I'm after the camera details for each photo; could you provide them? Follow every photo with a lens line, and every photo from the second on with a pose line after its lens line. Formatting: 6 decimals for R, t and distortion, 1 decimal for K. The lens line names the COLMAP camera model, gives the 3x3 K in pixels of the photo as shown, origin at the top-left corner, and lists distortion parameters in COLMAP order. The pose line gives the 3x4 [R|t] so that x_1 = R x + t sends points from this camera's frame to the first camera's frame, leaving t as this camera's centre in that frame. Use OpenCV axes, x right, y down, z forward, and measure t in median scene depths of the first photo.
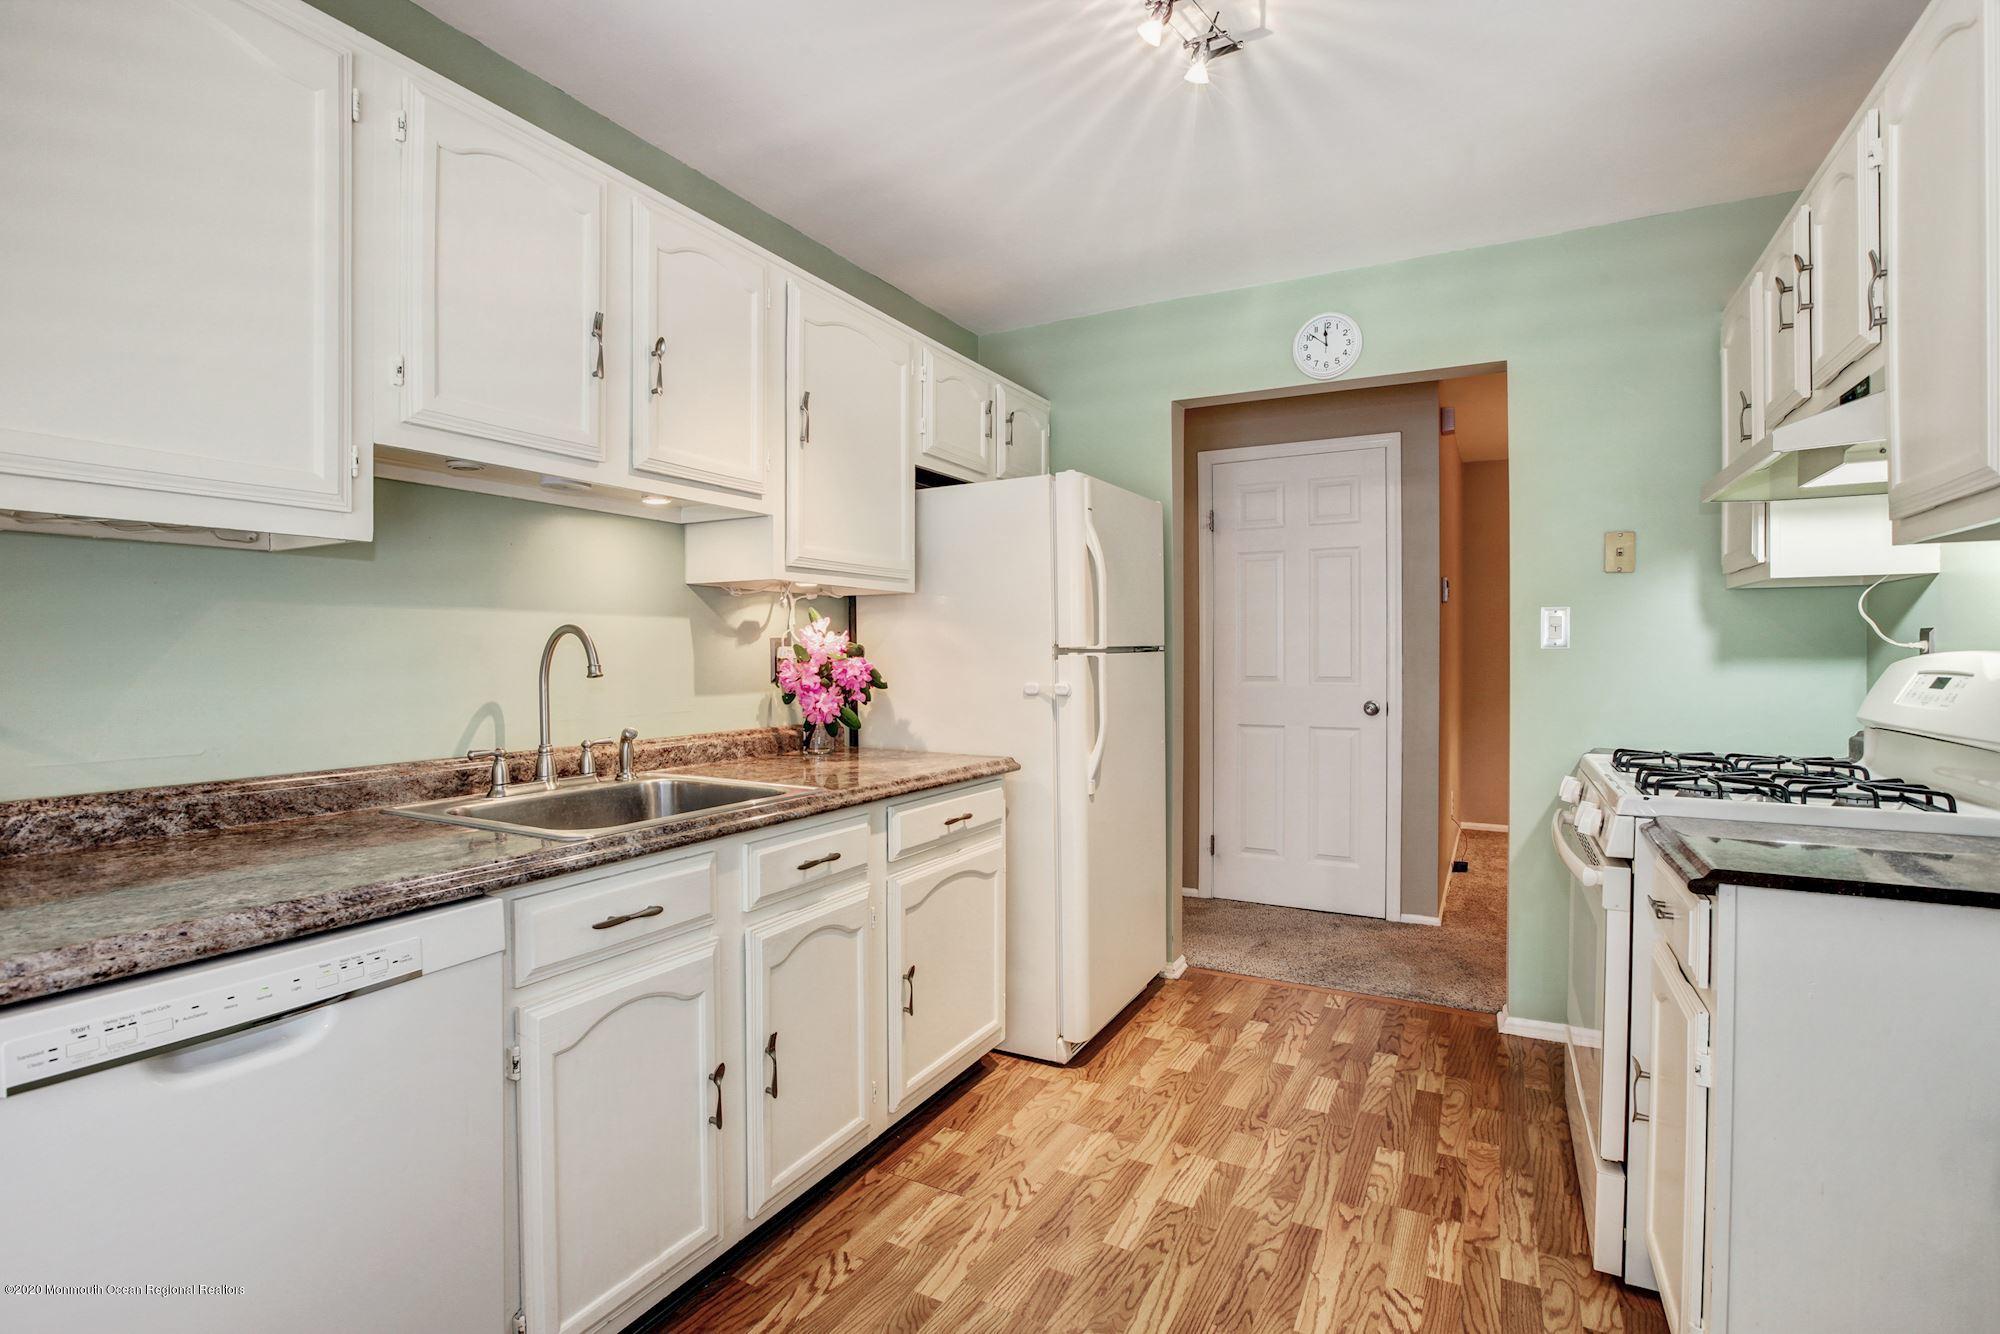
lens RADIAL K [[935.2, 0, 992.3], [0, 935.2, 660.4], [0, 0, 1]] dist [-0.049695, 0.017470]
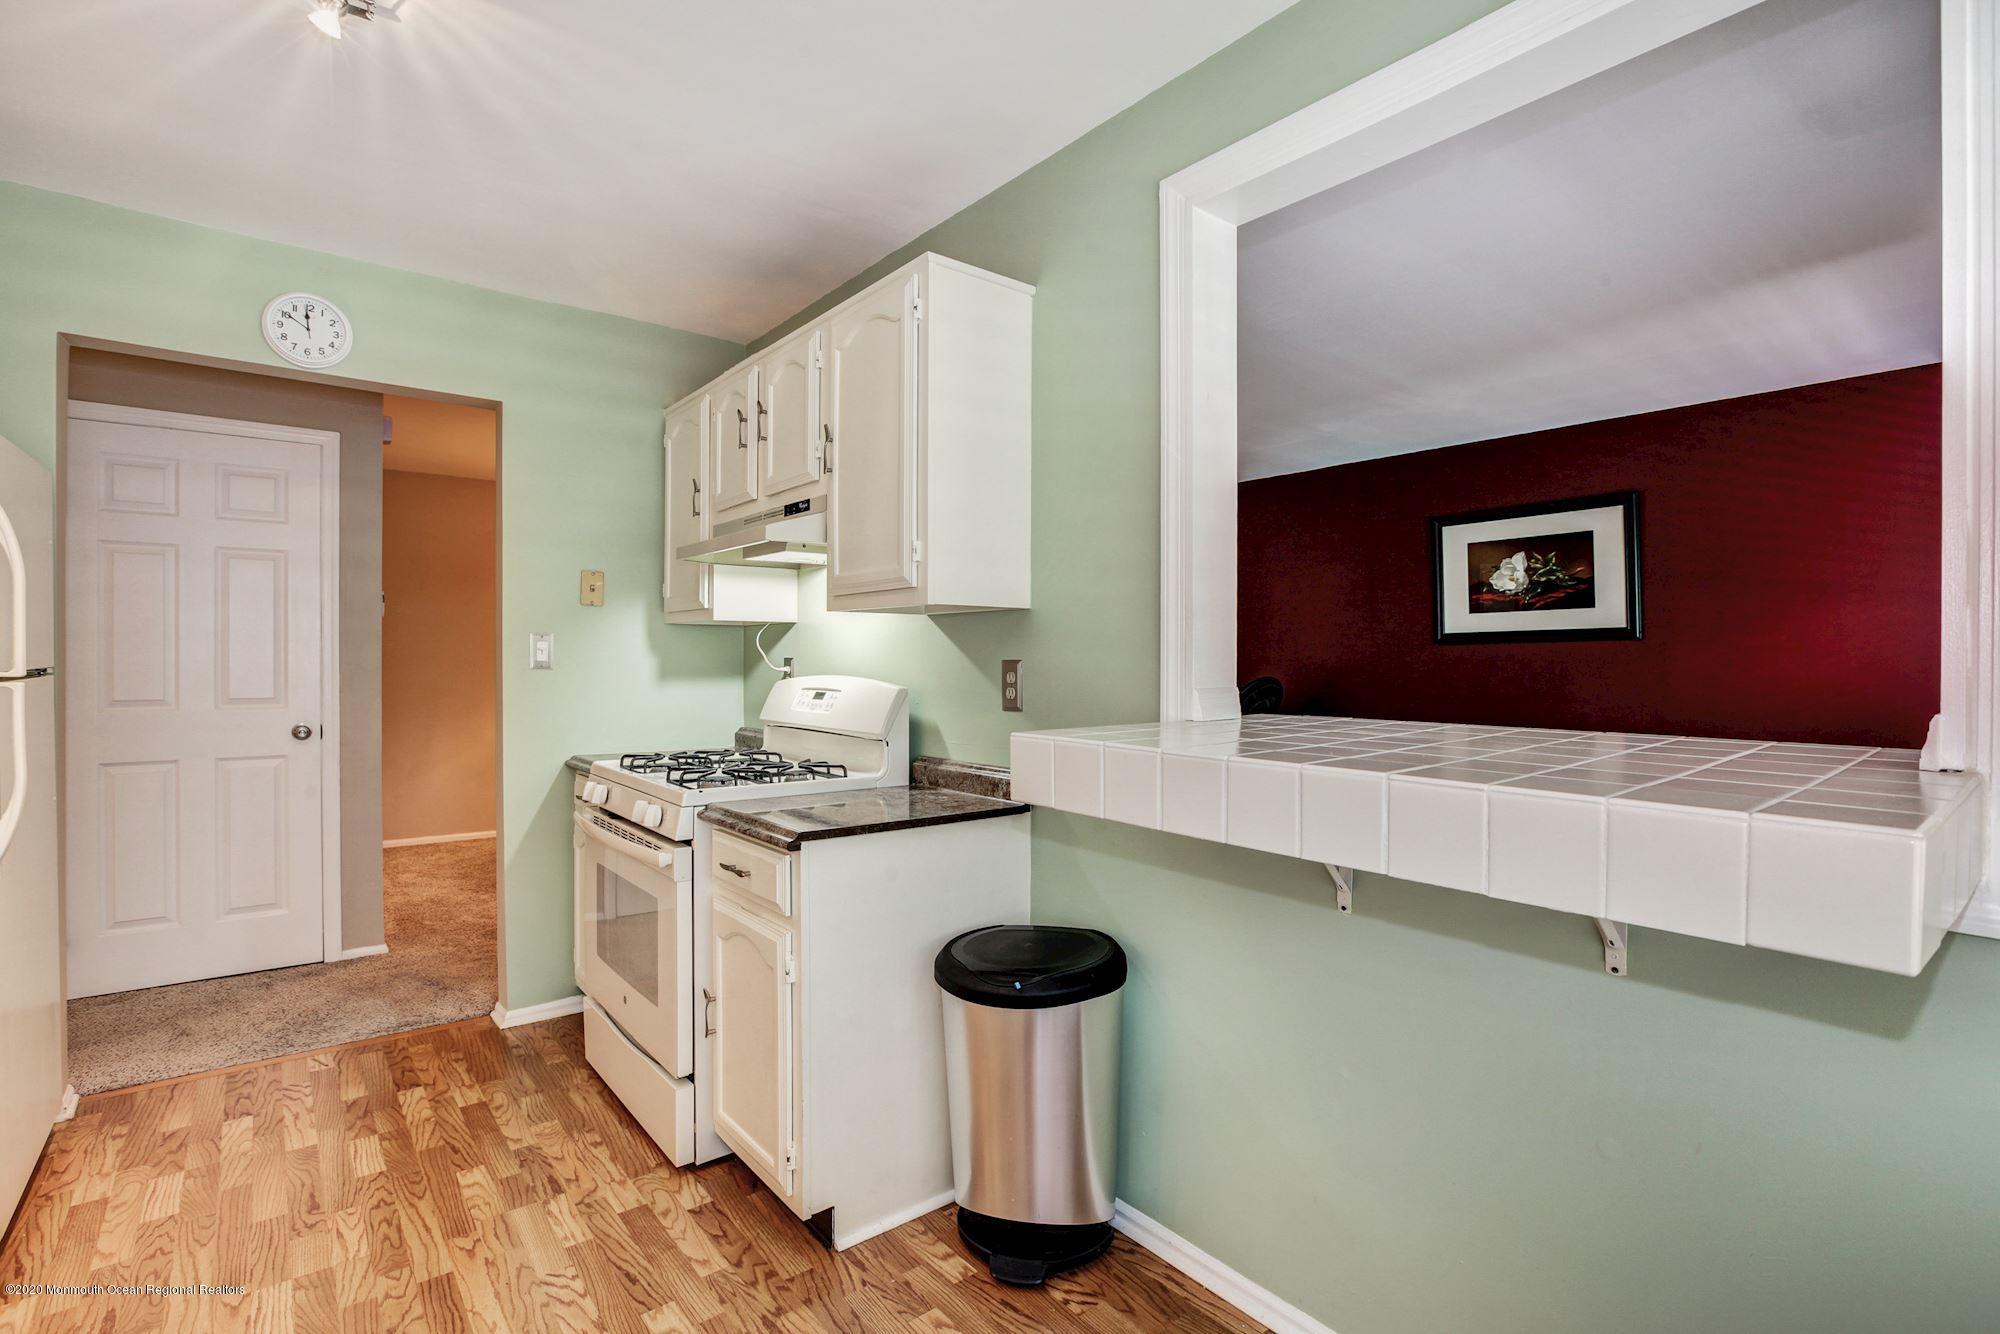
lens RADIAL K [[935.2, 0, 992.3], [0, 935.2, 660.4], [0, 0, 1]] dist [-0.049695, 0.017470]
pose [[0.382674, 0.000572, 0.923883, -0.251485], [0.002294, 0.999996, -0.001570, -0.024371], [-0.923880, 0.002720, 0.382672, 0.069905]]
